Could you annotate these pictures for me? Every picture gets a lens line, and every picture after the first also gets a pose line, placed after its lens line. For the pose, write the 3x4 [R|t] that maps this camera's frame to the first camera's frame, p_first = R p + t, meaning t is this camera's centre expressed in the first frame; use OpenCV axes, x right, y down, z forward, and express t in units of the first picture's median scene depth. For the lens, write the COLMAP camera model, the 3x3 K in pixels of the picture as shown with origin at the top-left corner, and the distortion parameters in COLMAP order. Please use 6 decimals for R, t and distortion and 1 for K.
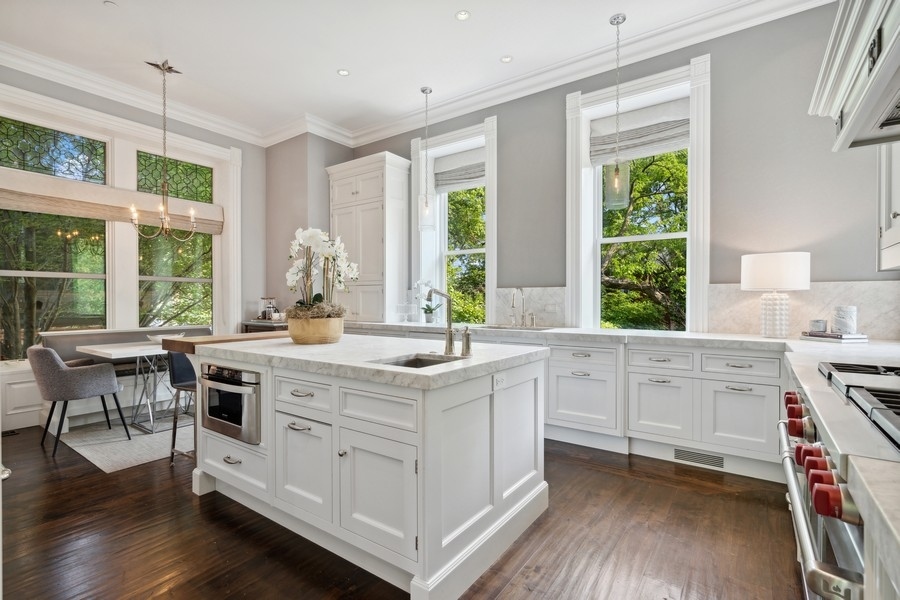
lens RADIAL K [[423.1, 0, 448.4], [0, 423.1, 303.7], [0, 0, 1]] dist [-0.005815, 0.002240]
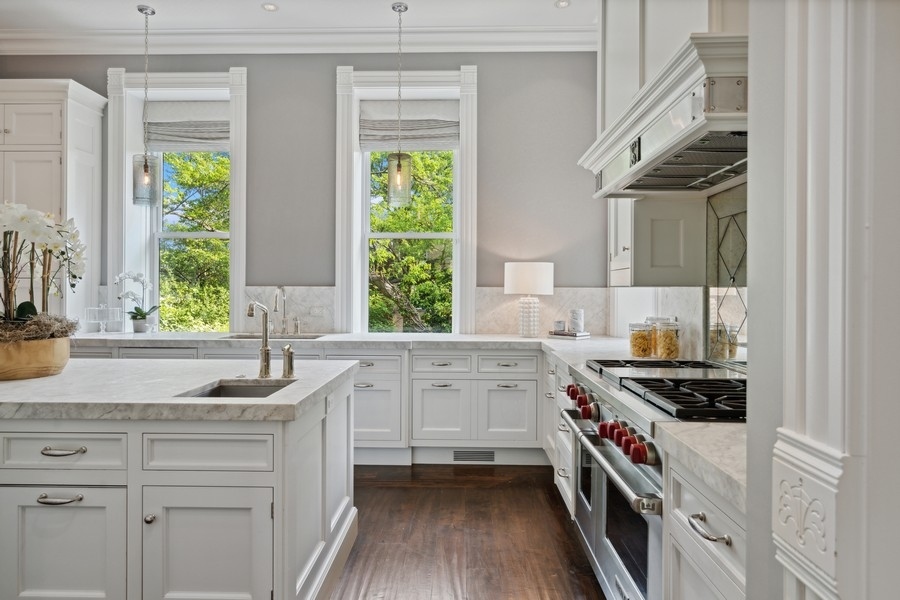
lens RADIAL K [[544.9, 0, 447.6], [0, 544.9, 290.3], [0, 0, 1]] dist [-0.006033, 0.002886]
pose [[0.826910, 0.003938, 0.562320, -0.157843], [-0.000321, 0.999979, -0.006531, -0.024316], [-0.562334, 0.005220, 0.826894, -0.053757]]
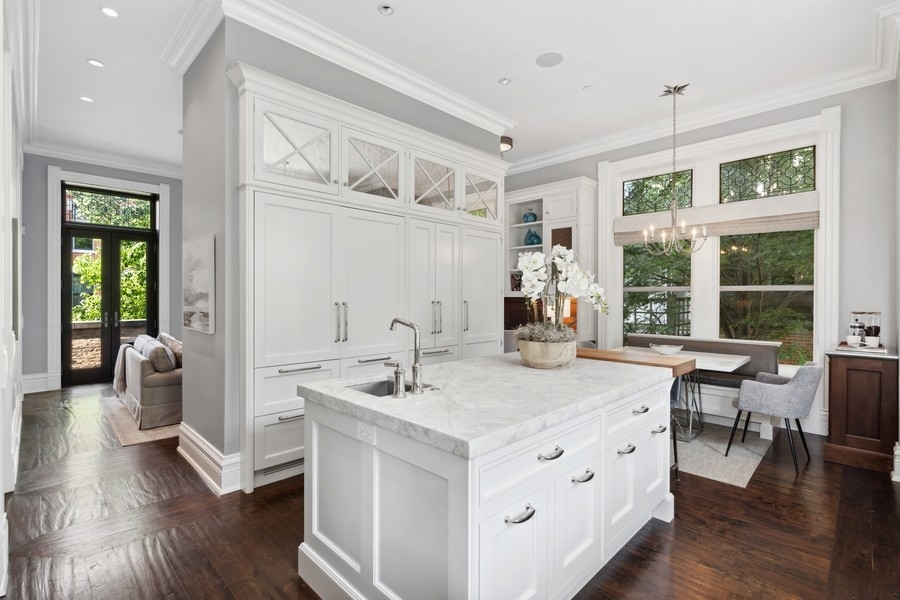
lens RADIAL K [[423.1, 0, 453.3], [0, 423.1, 300.5], [0, 0, 1]] dist [-0.005815, 0.002240]
pose [[-0.166959, 0.004341, -0.985954, 0.439433], [-0.010496, 0.999926, 0.006180, -0.038659], [0.985908, 0.011381, -0.166901, 0.626889]]
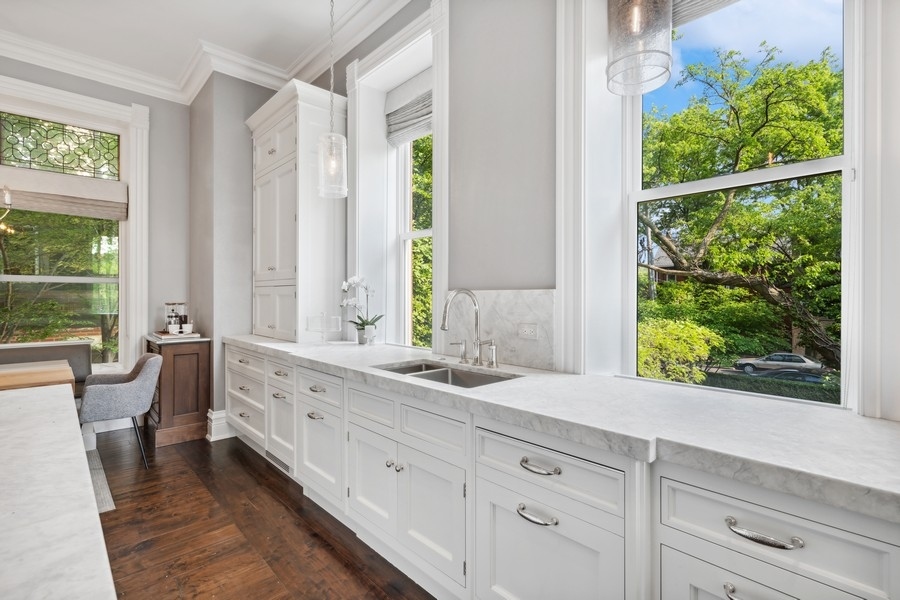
lens RADIAL K [[423.1, 0, 451.6], [0, 423.1, 296.1], [0, 0, 1]] dist [-0.005815, 0.002240]
pose [[0.981203, -0.000305, -0.192978, 0.250250], [-0.001138, 0.999972, -0.007368, -0.027765], [0.192975, 0.007449, 0.981175, 0.484199]]
